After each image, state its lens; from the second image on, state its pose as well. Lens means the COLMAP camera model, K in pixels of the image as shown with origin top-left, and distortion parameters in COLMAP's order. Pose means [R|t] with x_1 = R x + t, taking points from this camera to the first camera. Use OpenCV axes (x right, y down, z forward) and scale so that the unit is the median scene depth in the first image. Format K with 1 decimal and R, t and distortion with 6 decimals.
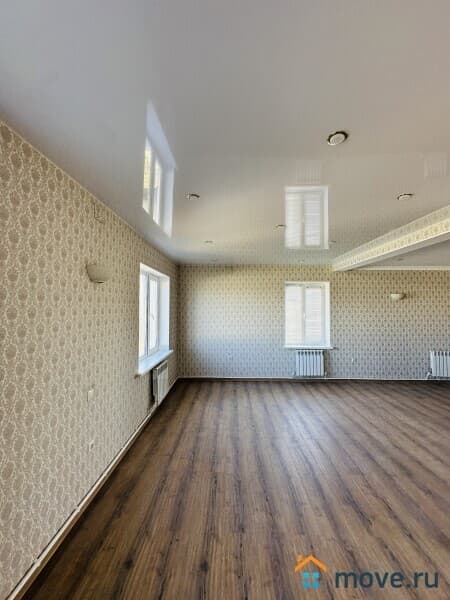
lens RADIAL K [[238.2, 0, 224.4], [0, 238.2, 301.3], [0, 0, 1]] dist [0.001328, -0.000149]
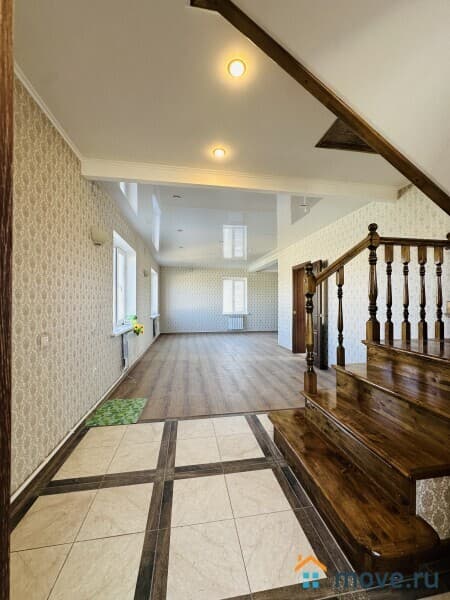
lens RADIAL K [[238.2, 0, 227.2], [0, 238.2, 299.5], [0, 0, 1]] dist [0.001328, -0.000149]
pose [[0.981850, 0.003831, 0.189623, -0.056942], [-0.006021, 0.999922, 0.010975, 0.072567], [-0.189566, -0.011918, 0.981796, -0.842015]]
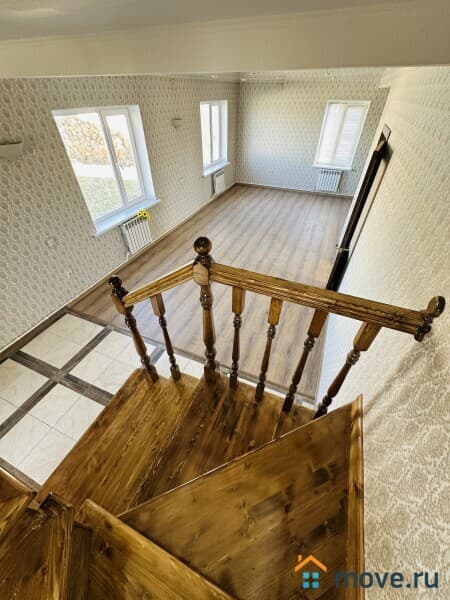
lens RADIAL K [[238.2, 0, 224.7], [0, 238.2, 299.7], [0, 0, 1]] dist [0.001328, -0.000149]
pose [[0.927069, 0.245189, -0.283595, 0.398503], [0.010503, 0.739188, 0.673417, -0.170267], [0.374745, -0.627282, 0.682703, -0.604584]]
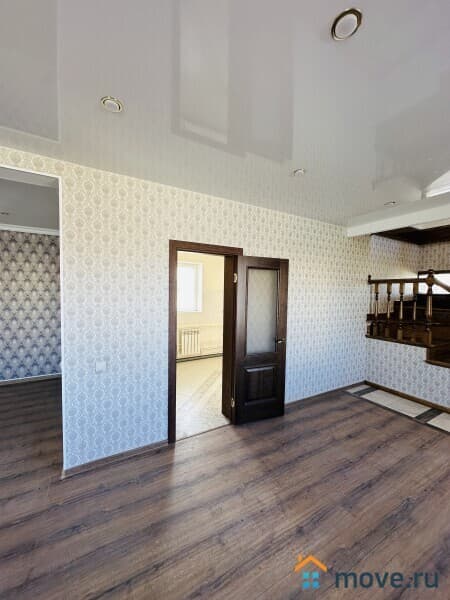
lens RADIAL K [[238.2, 0, 224.3], [0, 238.2, 300.6], [0, 0, 1]] dist [0.001328, -0.000149]
pose [[-0.513272, -0.043936, 0.857100, 0.010470], [-0.039754, 0.998834, 0.027395, 0.027494], [-0.857305, -0.020012, -0.514421, 0.447745]]
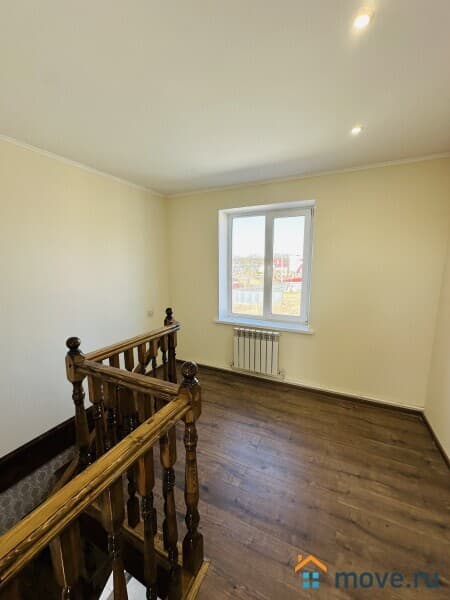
lens RADIAL K [[238.2, 0, 224.6], [0, 238.2, 298.3], [0, 0, 1]] dist [0.001328, -0.000149]
pose [[-0.401491, 0.152519, -0.903074, 0.363845], [0.021390, 0.987329, 0.157239, 0.008996], [0.915613, 0.043814, -0.399666, 0.208582]]
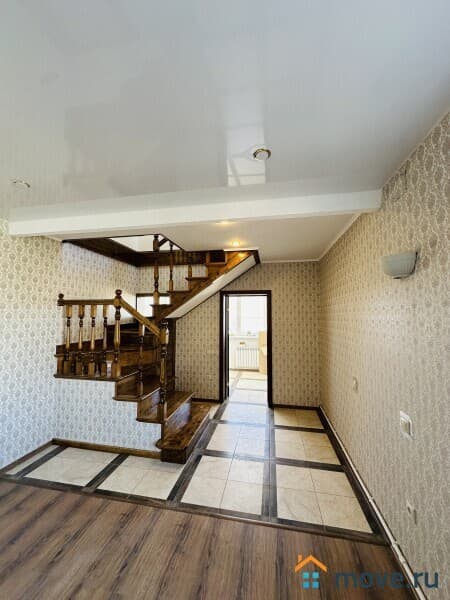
lens RADIAL K [[238.2, 0, 224.6], [0, 238.2, 303.6], [0, 0, 1]] dist [0.001328, -0.000149]
pose [[-0.985612, 0.002442, 0.169007, -0.071762], [-0.009782, 0.997396, -0.071459, 0.007648], [-0.168741, -0.072084, -0.983021, 0.118250]]
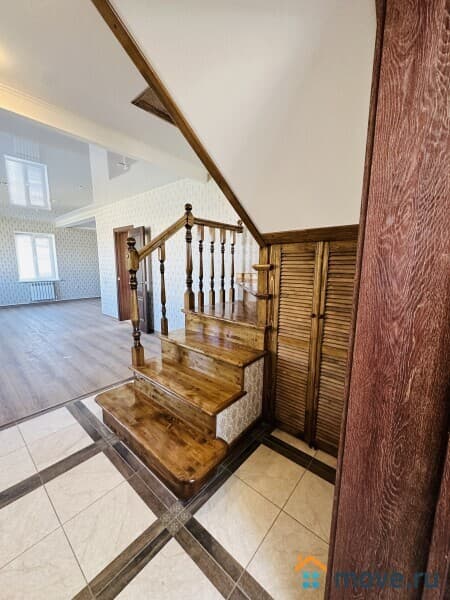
lens RADIAL K [[238.2, 0, 224.0], [0, 238.2, 297.1], [0, 0, 1]] dist [0.001328, -0.000149]
pose [[0.637467, -0.107832, 0.762895, -0.053521], [-0.024064, 0.986888, 0.159600, 0.041591], [-0.770102, -0.120098, 0.626514, -0.841045]]
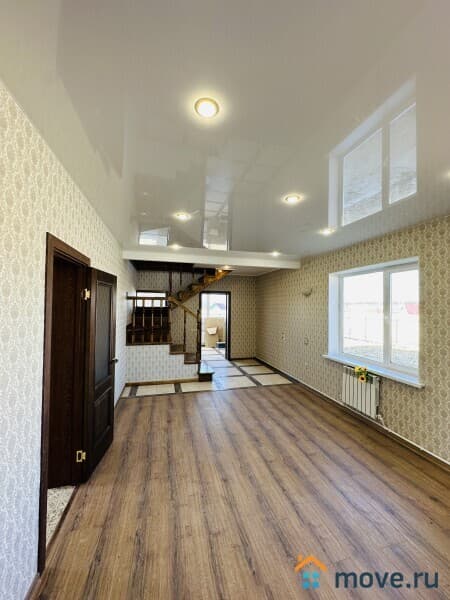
lens RADIAL K [[238.2, 0, 224.7], [0, 238.2, 303.5], [0, 0, 1]] dist [0.001328, -0.000149]
pose [[-0.961785, -0.015567, -0.273364, 0.362659], [-0.006114, 0.999354, -0.035401, 0.018917], [0.273738, -0.032377, -0.961259, 0.645384]]
